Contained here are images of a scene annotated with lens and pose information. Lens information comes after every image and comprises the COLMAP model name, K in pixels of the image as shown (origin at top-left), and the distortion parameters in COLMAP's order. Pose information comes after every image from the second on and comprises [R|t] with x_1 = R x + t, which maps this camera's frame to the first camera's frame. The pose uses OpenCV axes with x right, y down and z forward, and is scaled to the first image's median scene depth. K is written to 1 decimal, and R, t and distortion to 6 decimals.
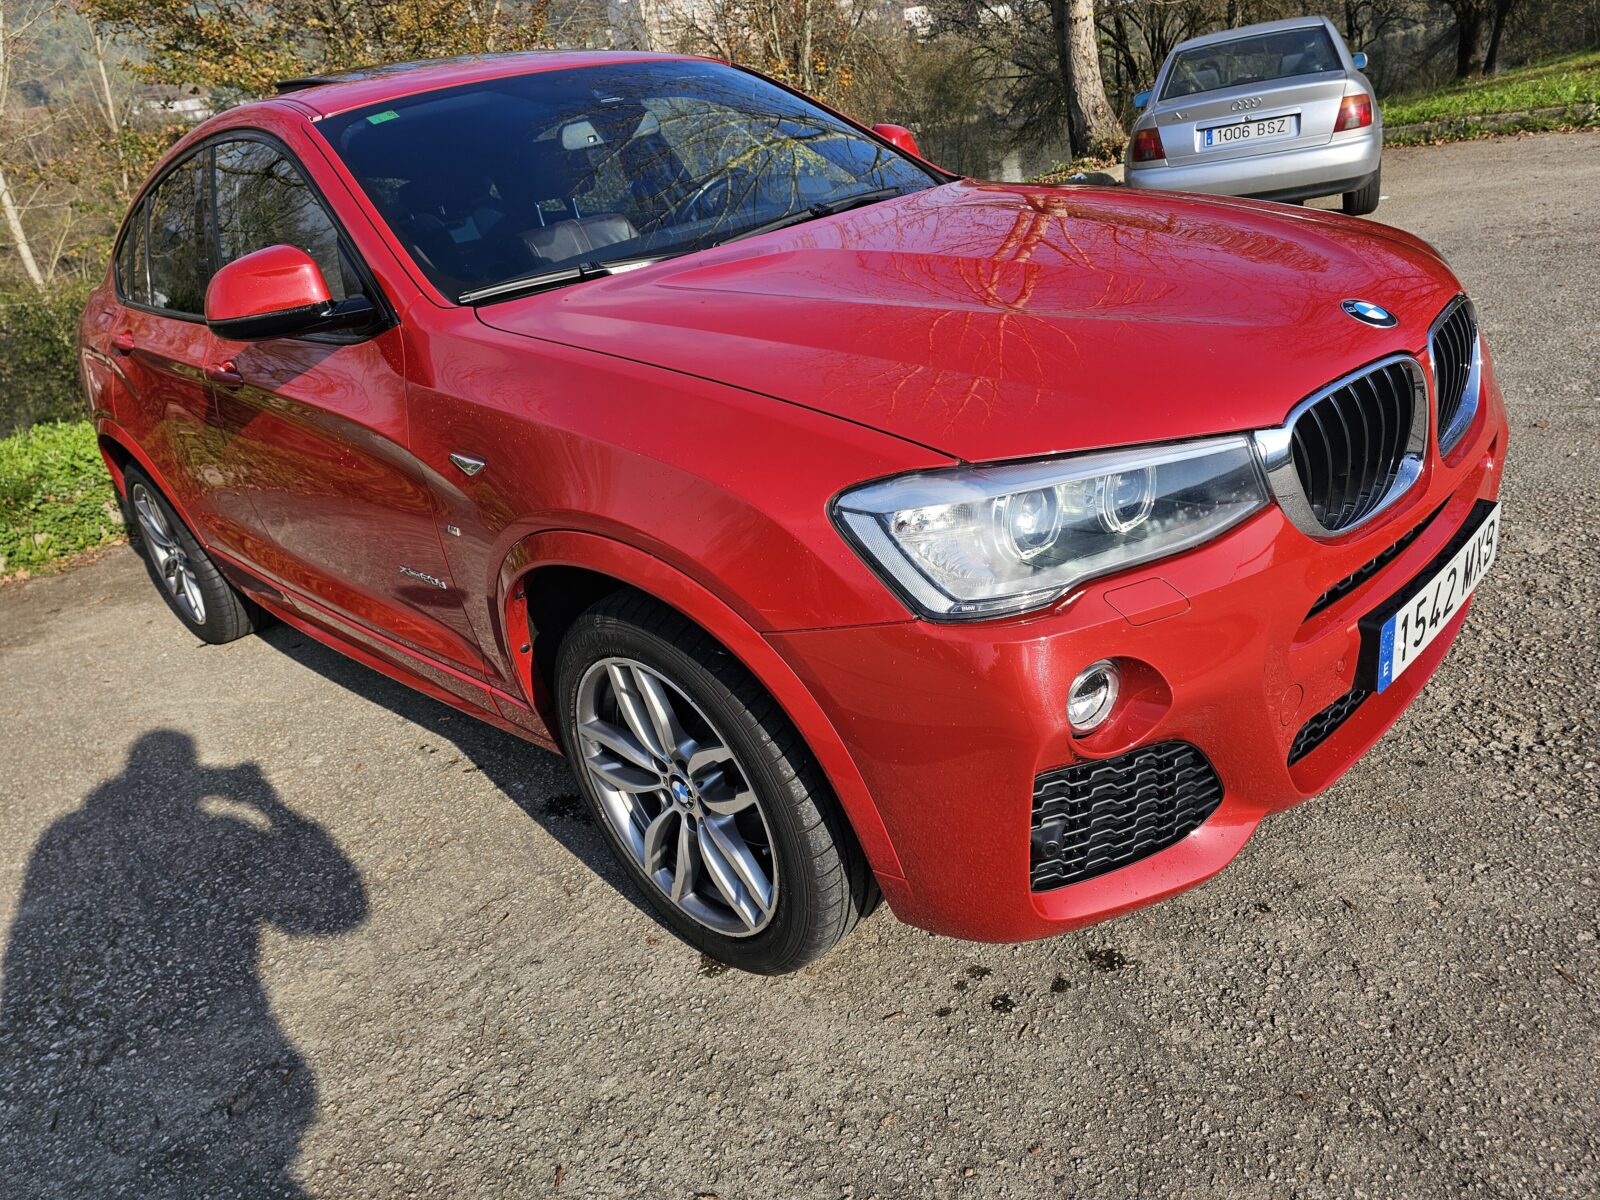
lens RADIAL K [[1084.8, 0, 785.7], [0, 1084.8, 596.8], [0, 0, 1]] dist [0.055694, -0.052806]
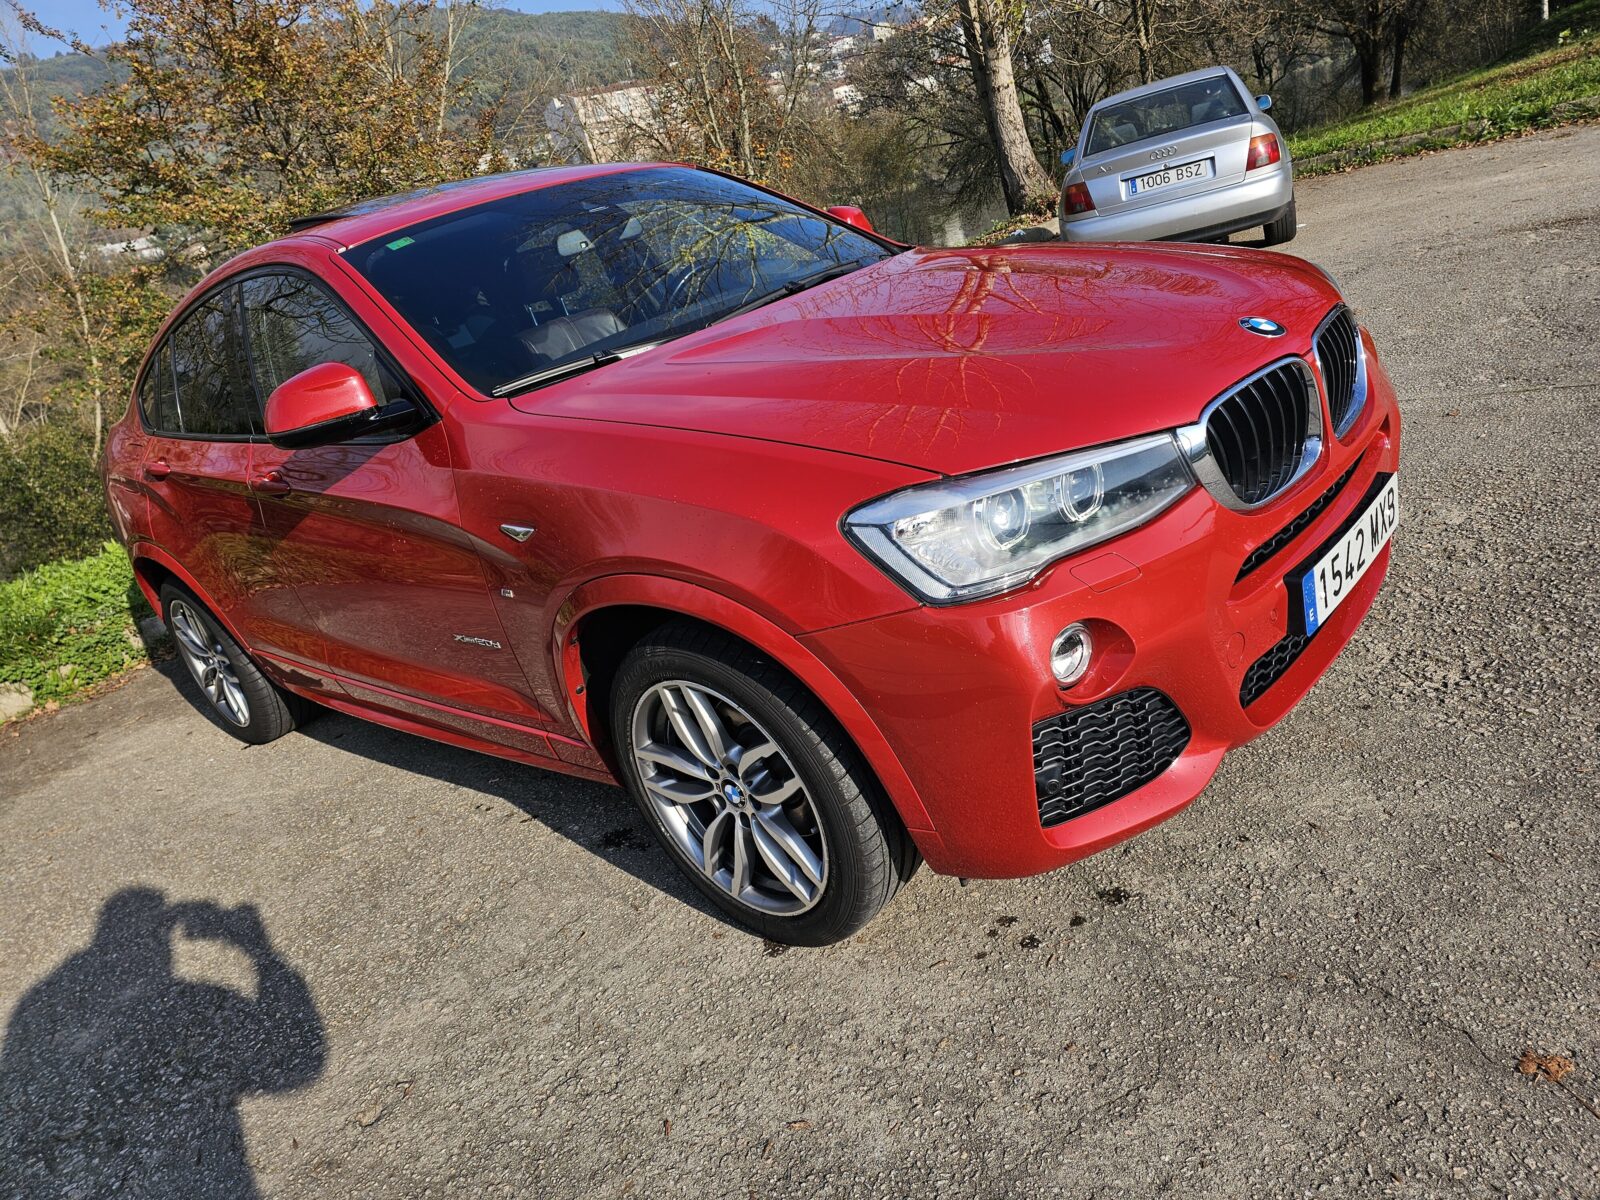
lens RADIAL K [[1084.8, 0, 805.7], [0, 1084.8, 612.9], [0, 0, 1]] dist [0.055694, -0.052806]
pose [[0.994017, -0.105057, 0.029887, -0.030755], [0.106417, 0.993147, -0.048323, 0.048012], [-0.024605, 0.051214, 0.998385, -0.142026]]
